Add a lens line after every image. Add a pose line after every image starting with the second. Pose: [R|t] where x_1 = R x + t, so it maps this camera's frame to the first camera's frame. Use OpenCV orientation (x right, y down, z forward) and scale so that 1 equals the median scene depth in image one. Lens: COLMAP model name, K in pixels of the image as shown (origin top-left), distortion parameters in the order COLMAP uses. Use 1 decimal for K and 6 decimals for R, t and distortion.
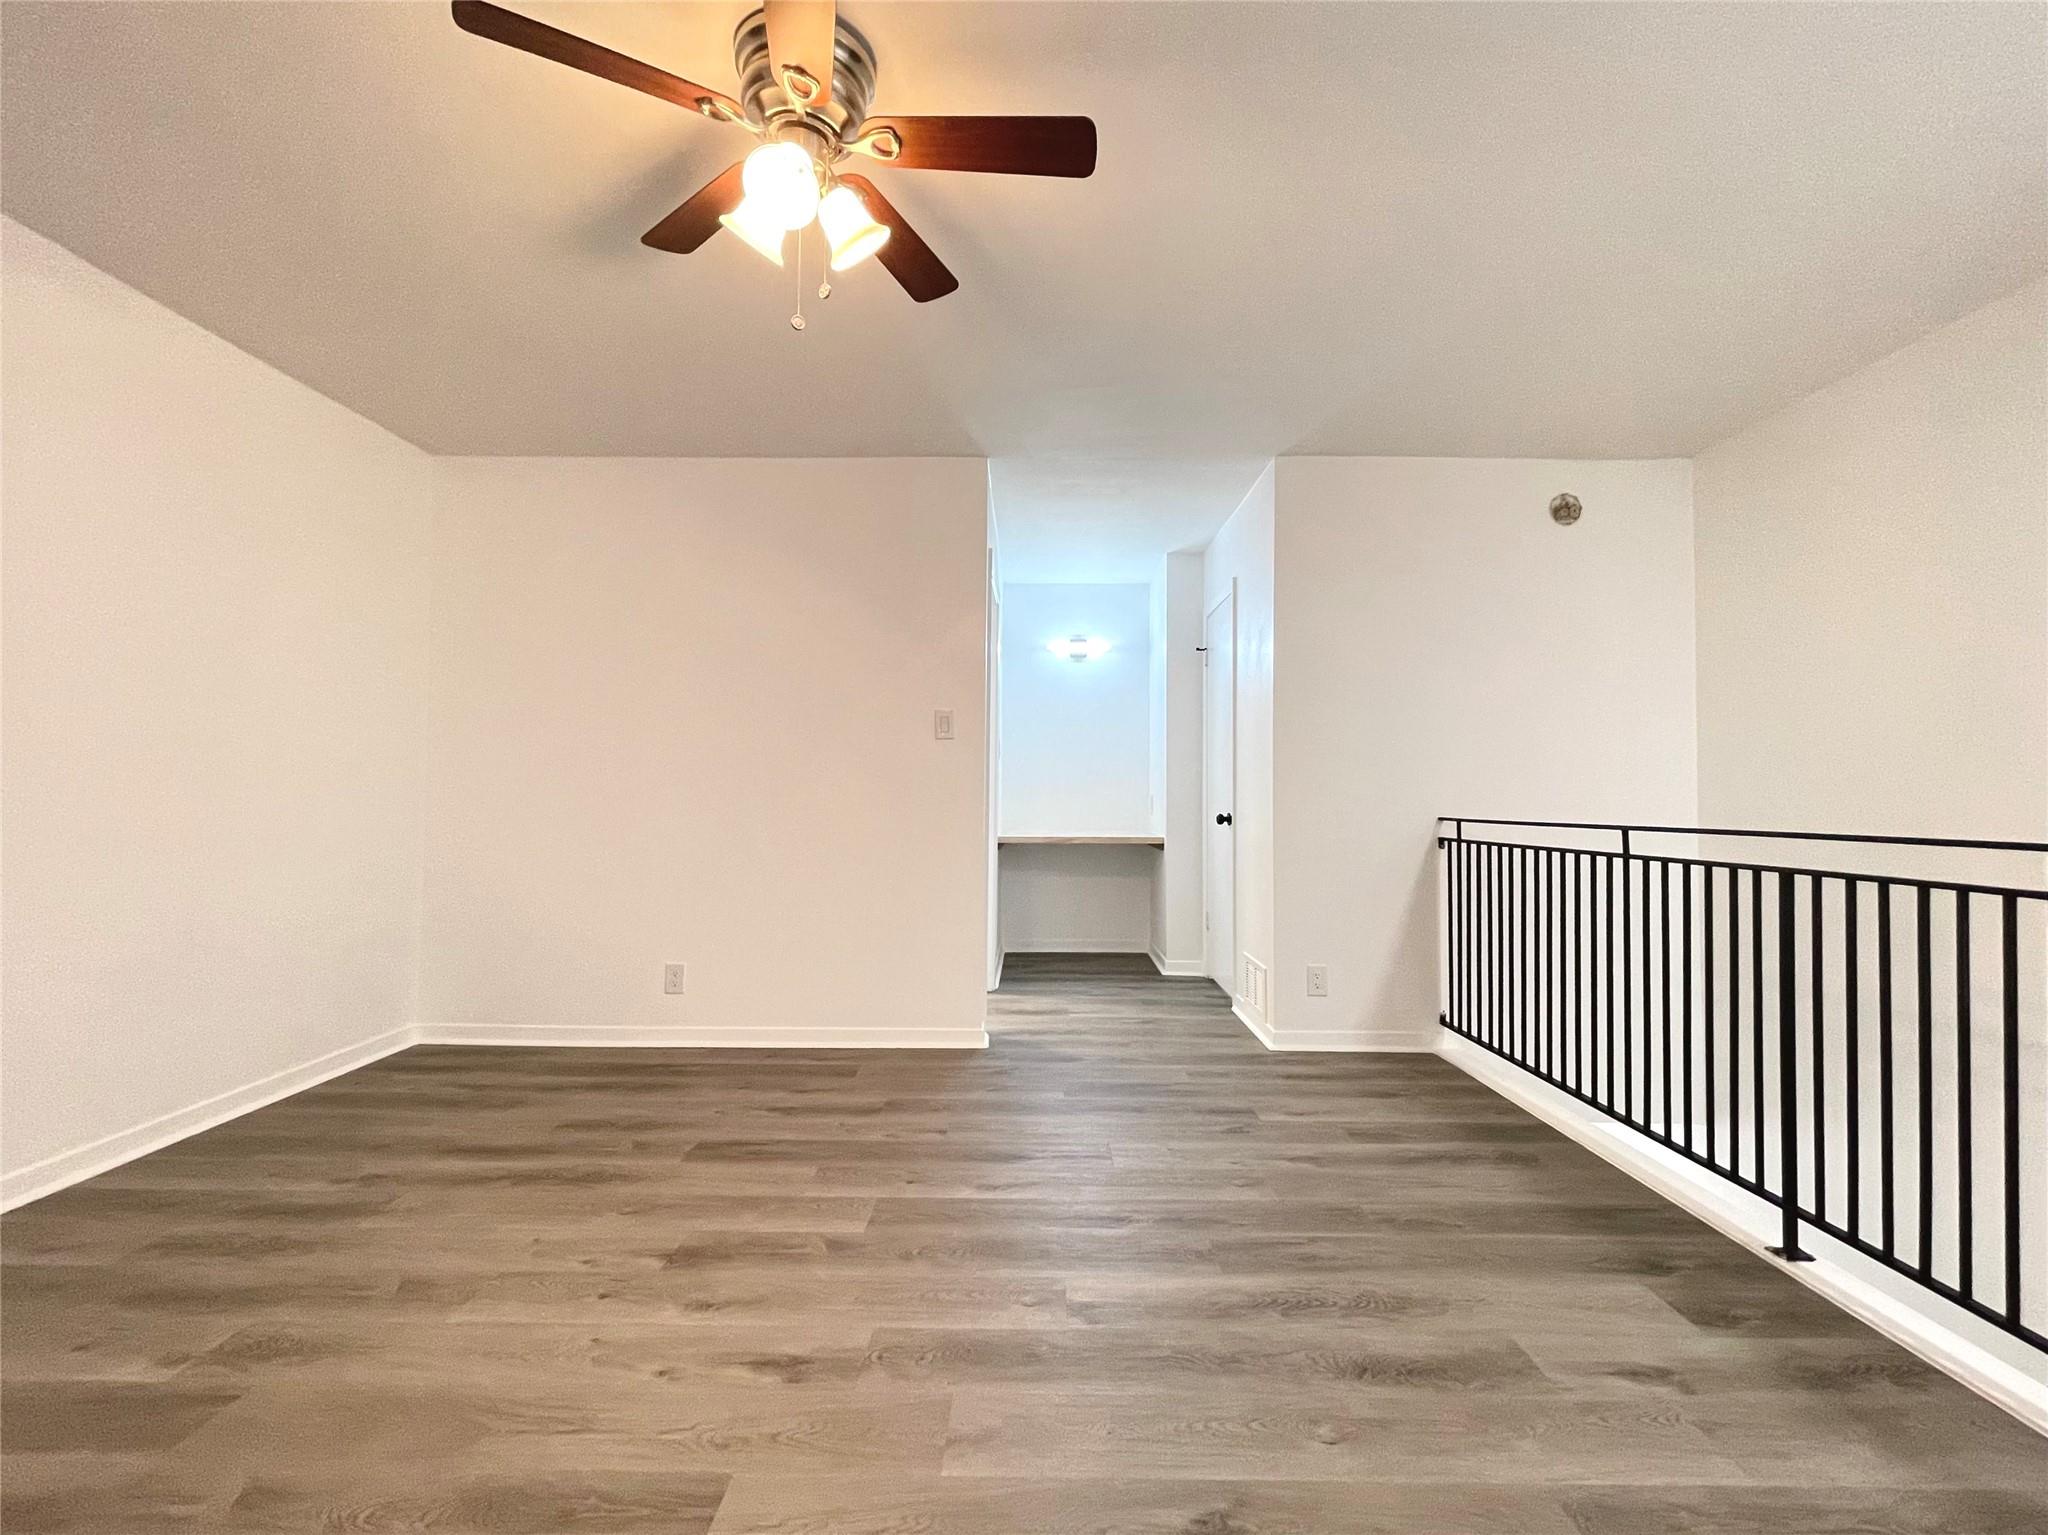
lens RADIAL K [[868.6, 0, 1019.8], [0, 868.6, 778.4], [0, 0, 1]] dist [-0.001142, 0.000996]
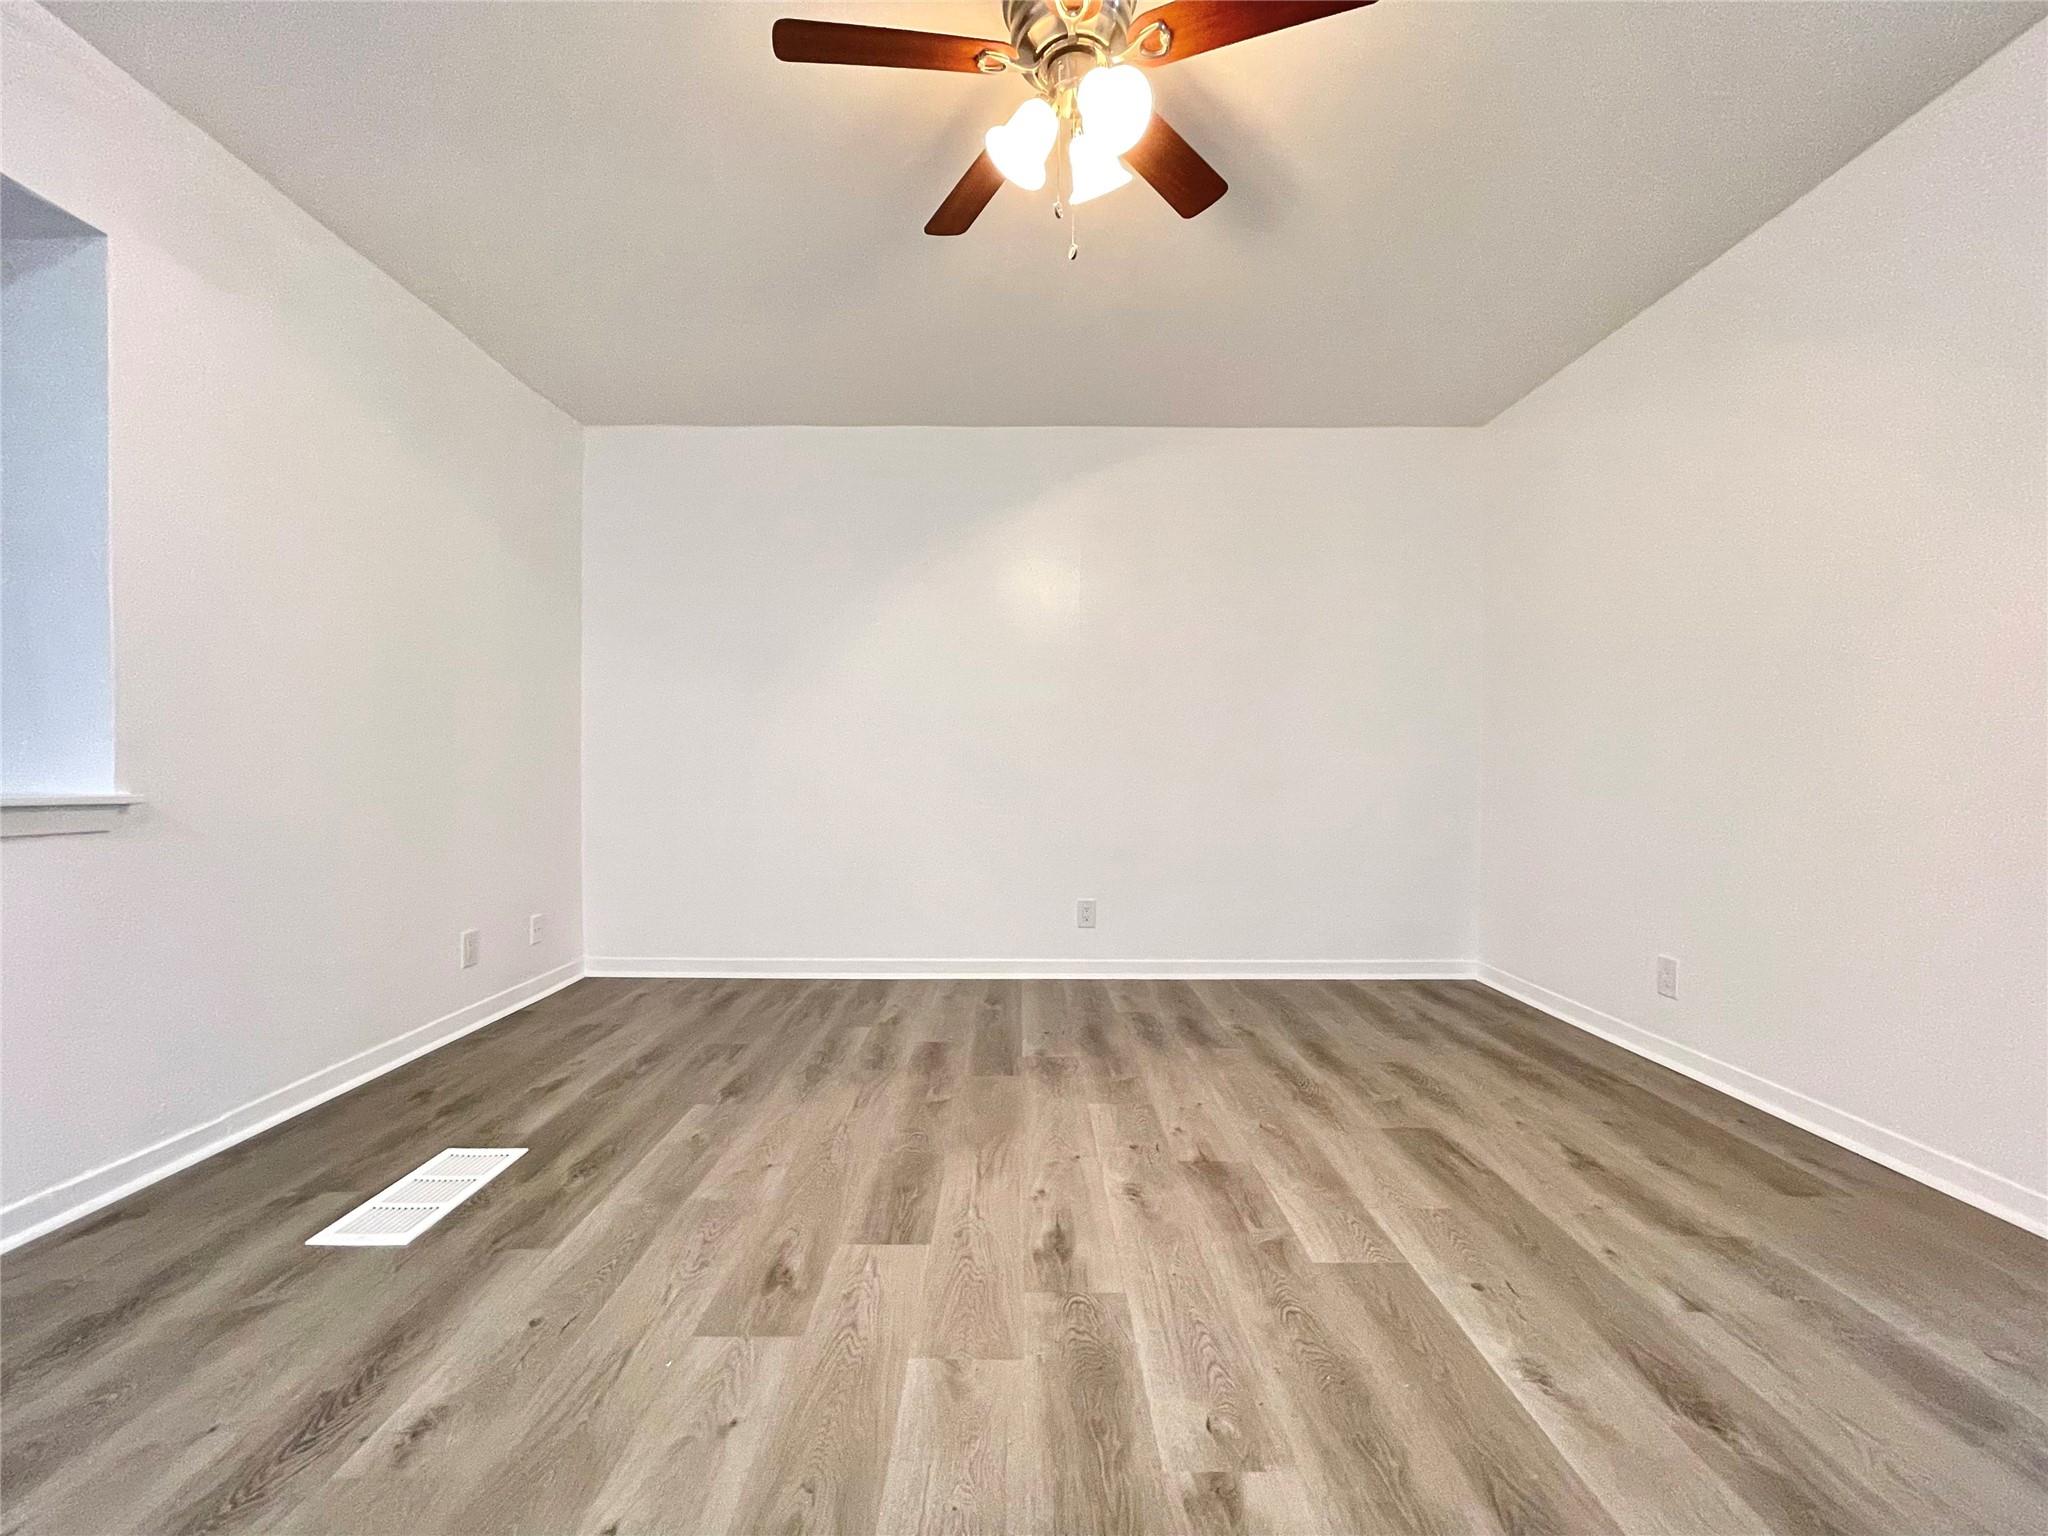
lens RADIAL K [[846.7, 0, 1023.9], [0, 846.7, 714.6], [0, 0, 1]] dist [-0.001788, 0.000033]
pose [[0.010198, -0.069581, -0.997524, 0.469194], [0.015720, 0.997464, -0.069416, 0.054247], [0.999824, -0.014973, 0.011266, 0.551416]]
